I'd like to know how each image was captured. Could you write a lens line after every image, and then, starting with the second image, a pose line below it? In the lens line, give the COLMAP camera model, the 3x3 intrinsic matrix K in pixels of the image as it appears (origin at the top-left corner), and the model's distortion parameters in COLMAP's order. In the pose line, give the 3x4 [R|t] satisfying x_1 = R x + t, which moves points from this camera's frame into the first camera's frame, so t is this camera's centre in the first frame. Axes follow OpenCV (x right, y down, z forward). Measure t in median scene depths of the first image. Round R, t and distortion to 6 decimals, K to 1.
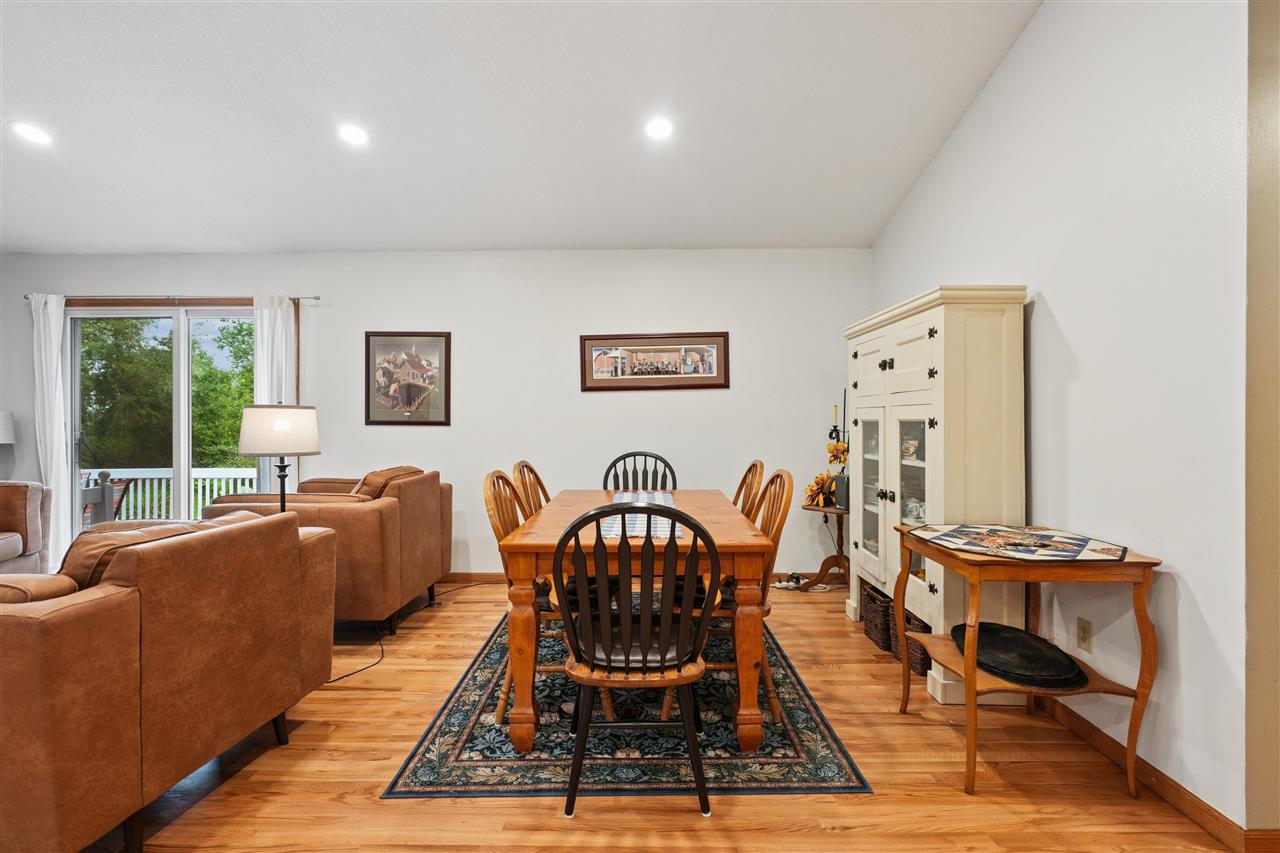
lens RADIAL K [[583.4, 0, 639.2], [0, 583.4, 435.2], [0, 0, 1]] dist [-0.003733, -0.000041]
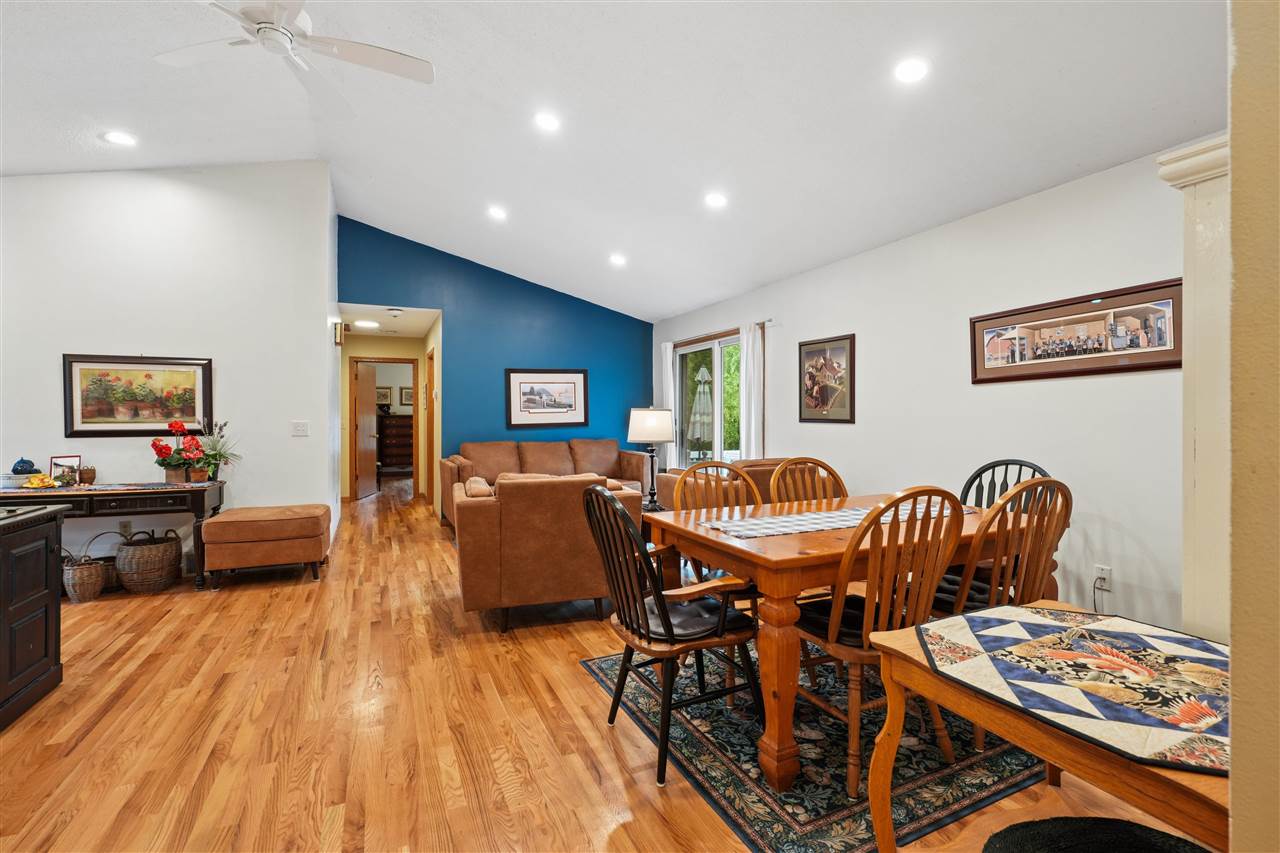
lens RADIAL K [[586.3, 0, 640.0], [0, 586.3, 426.5], [0, 0, 1]] dist [-0.002054, -0.000066]
pose [[0.417012, 0.014460, -0.908786, 0.471305], [-0.020831, 0.999763, 0.006349, -0.009673], [0.908662, 0.016283, 0.417215, 0.217333]]
